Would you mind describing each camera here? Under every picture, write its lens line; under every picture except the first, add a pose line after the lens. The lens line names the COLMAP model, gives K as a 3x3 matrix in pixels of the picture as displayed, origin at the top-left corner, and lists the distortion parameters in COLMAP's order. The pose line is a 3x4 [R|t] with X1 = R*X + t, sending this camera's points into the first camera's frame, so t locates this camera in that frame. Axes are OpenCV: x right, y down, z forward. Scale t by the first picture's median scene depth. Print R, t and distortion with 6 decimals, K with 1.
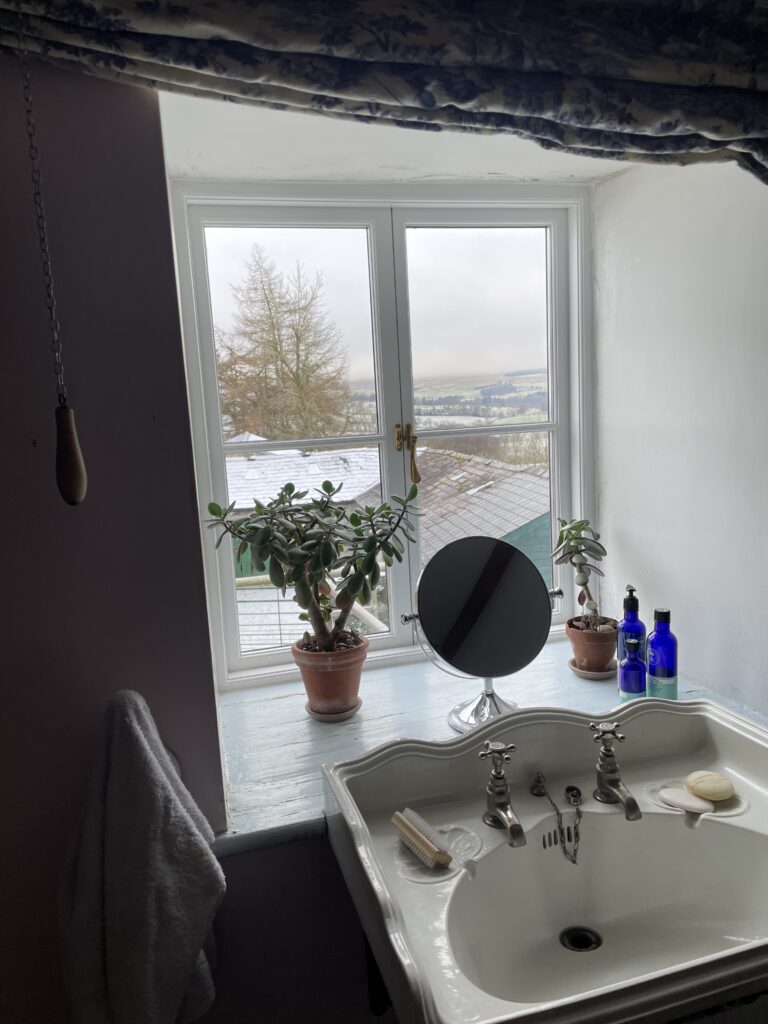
lens RADIAL K [[777.5, 0, 389.2], [0, 777.5, 517.9], [0, 0, 1]] dist [0.064830, -0.099150]
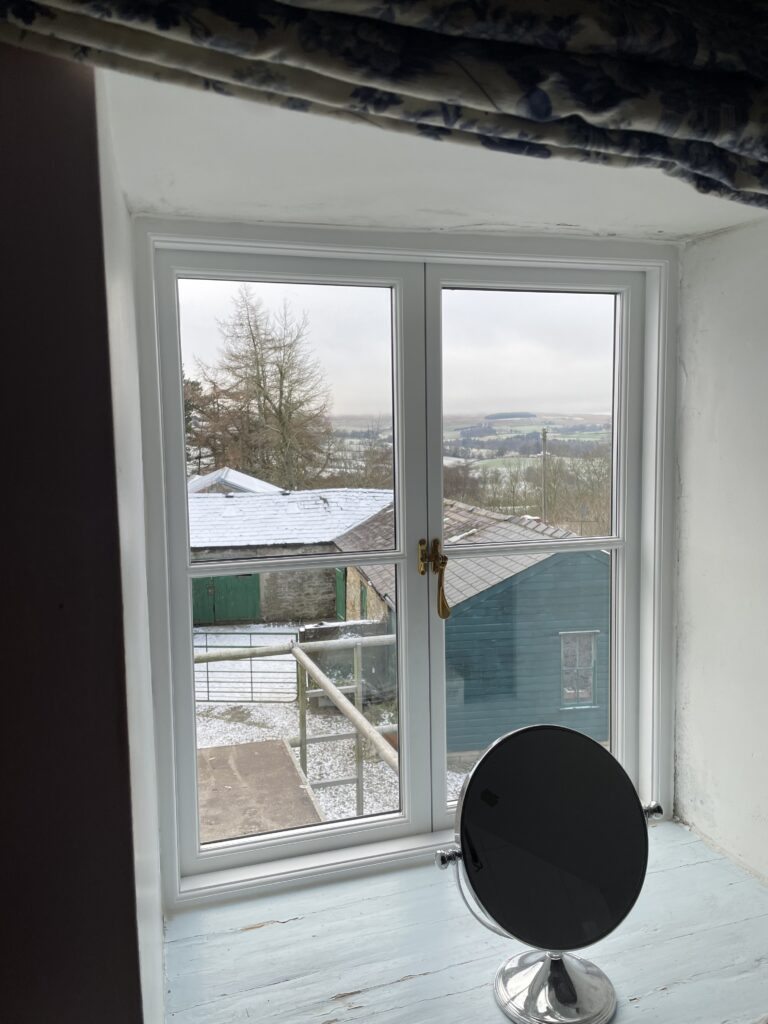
lens RADIAL K [[777.5, 0, 384.3], [0, 777.5, 511.2], [0, 0, 1]] dist [0.064830, -0.099150]
pose [[0.999166, 0.034547, 0.021754, -0.044557], [-0.033271, 0.997846, -0.056531, -0.106247], [-0.023660, 0.055760, 0.998164, 0.244856]]
